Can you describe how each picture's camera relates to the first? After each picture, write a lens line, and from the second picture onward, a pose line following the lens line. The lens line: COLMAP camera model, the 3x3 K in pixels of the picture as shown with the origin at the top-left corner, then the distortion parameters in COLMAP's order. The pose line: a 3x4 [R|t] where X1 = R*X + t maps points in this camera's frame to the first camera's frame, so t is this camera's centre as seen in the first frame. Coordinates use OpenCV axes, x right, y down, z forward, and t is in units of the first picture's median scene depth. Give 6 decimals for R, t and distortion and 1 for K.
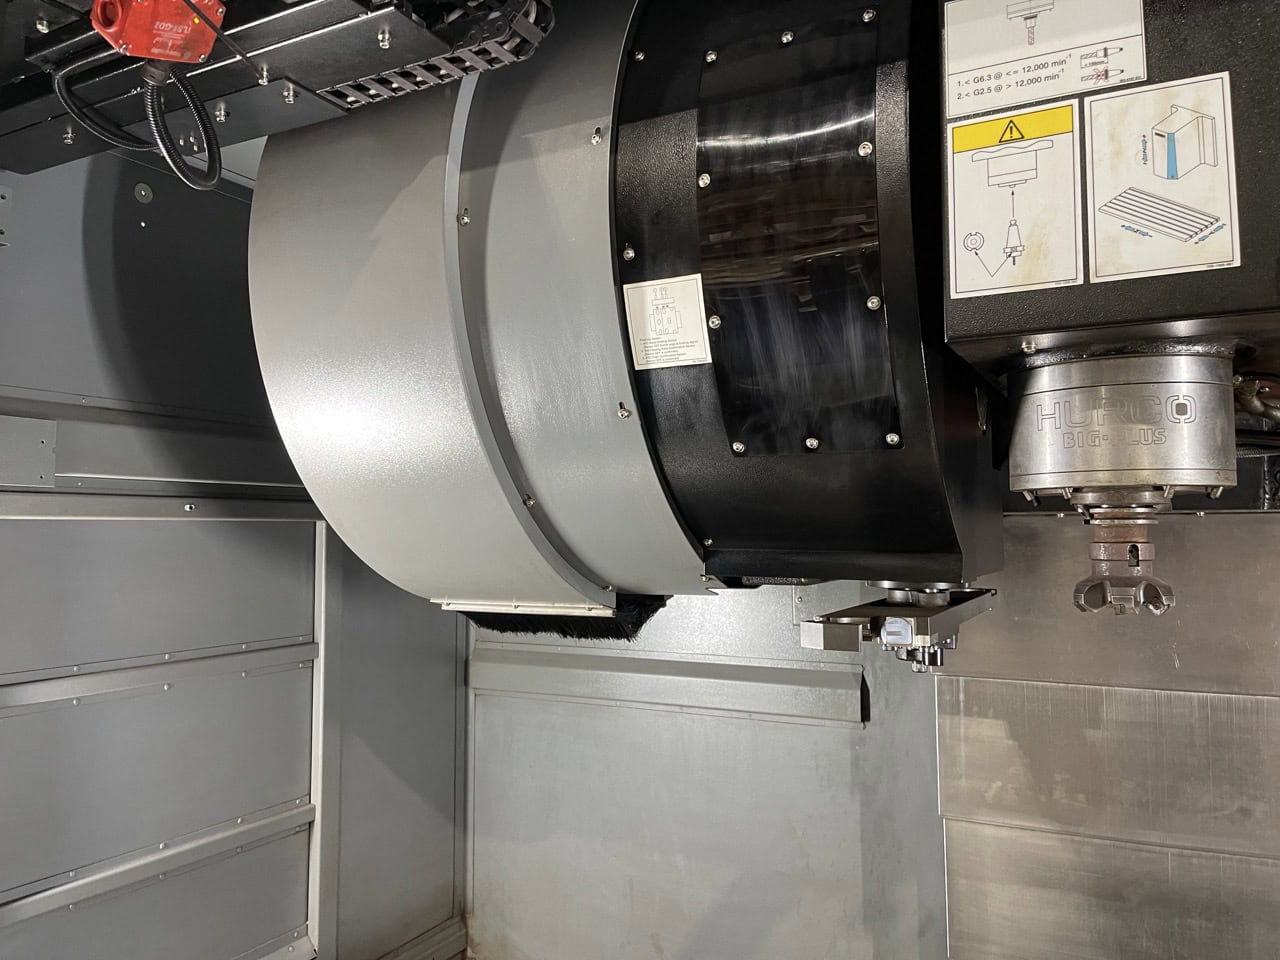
lens RADIAL K [[953.9, 0, 633.1], [0, 953.9, 468.4], [0, 0, 1]] dist [0.036510, -0.047463]
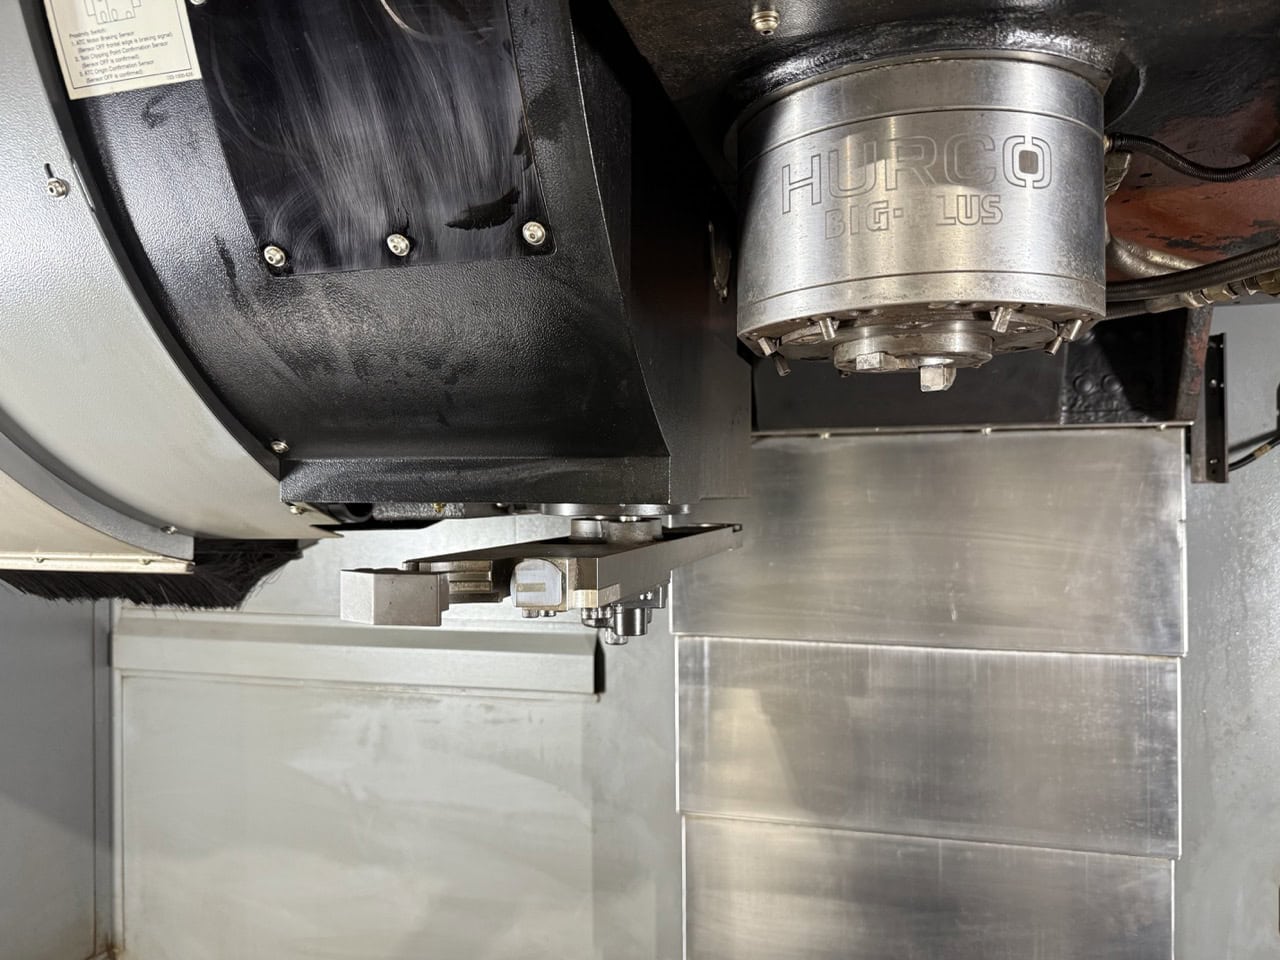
lens RADIAL K [[889.6, 0, 651.2], [0, 889.6, 492.0], [0, 0, 1]] dist [0.016902, -0.020025]
pose [[0.976766, -0.000610, 0.214307, 0.219420], [-0.012783, 0.998050, 0.061103, 0.081126], [-0.213926, -0.062423, 0.974853, 0.466424]]
